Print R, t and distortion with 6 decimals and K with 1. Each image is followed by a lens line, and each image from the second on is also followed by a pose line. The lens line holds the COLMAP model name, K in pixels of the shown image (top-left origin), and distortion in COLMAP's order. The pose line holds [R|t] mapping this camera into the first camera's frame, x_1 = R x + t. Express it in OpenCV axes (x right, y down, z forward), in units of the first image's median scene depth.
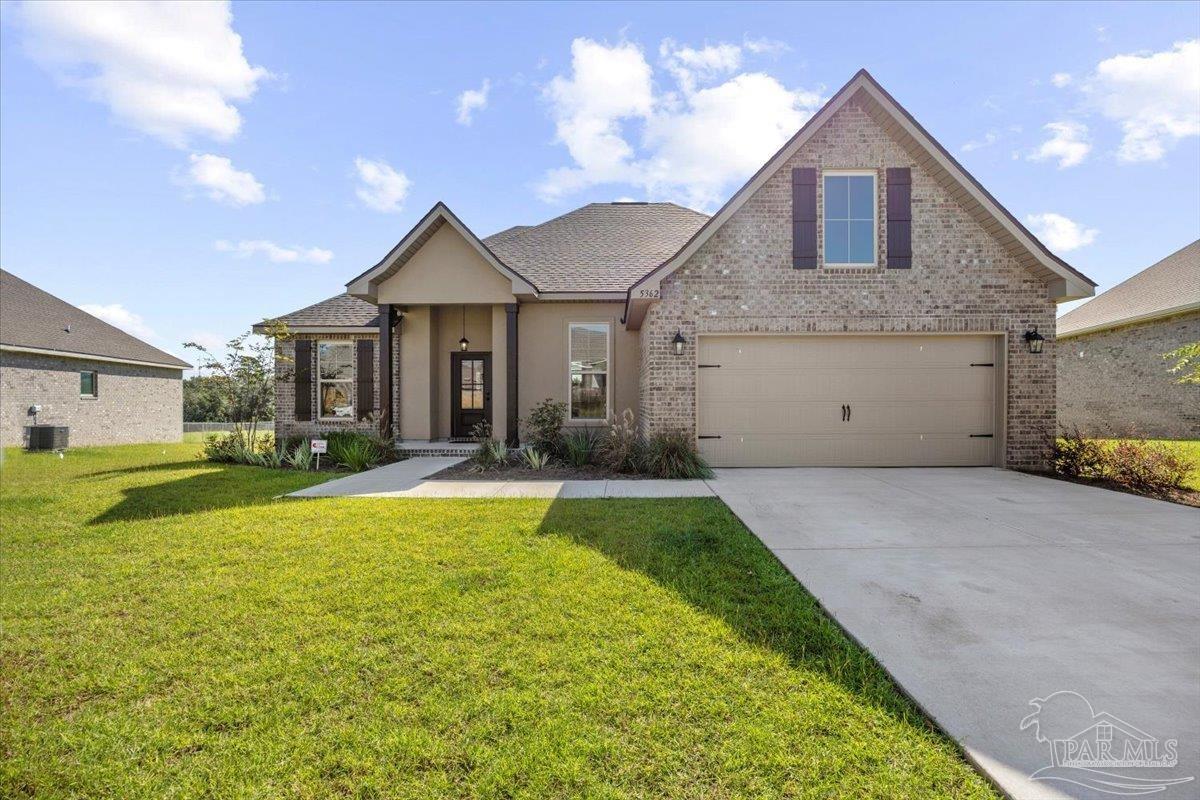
lens RADIAL K [[462.8, 0, 600.0], [0, 462.8, 400.0], [0, 0, 1]] dist [-0.002595, -0.000297]
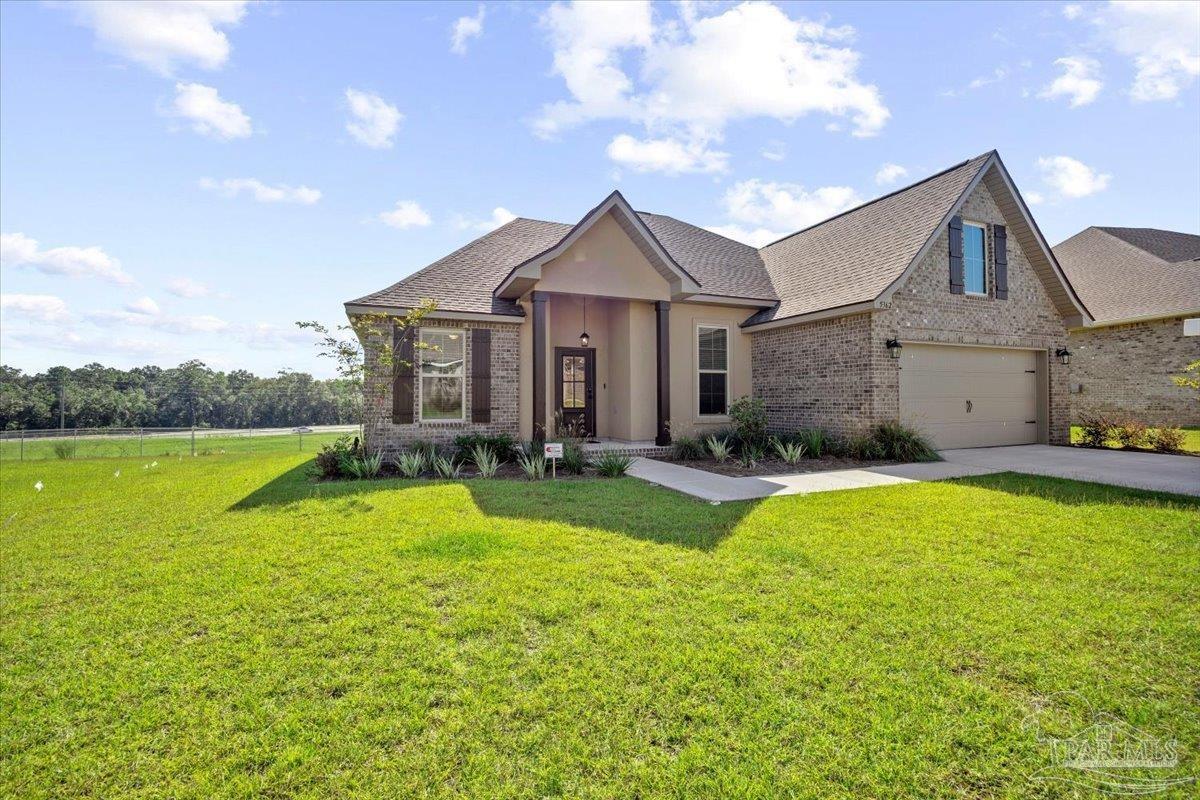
lens RADIAL K [[462.8, 0, 600.0], [0, 462.8, 400.0], [0, 0, 1]] dist [-0.002595, -0.000297]
pose [[0.929546, -0.004181, 0.368684, -0.941153], [0.005792, 0.999978, -0.003261, 0.009389], [-0.368662, 0.005167, 0.929549, 0.170992]]
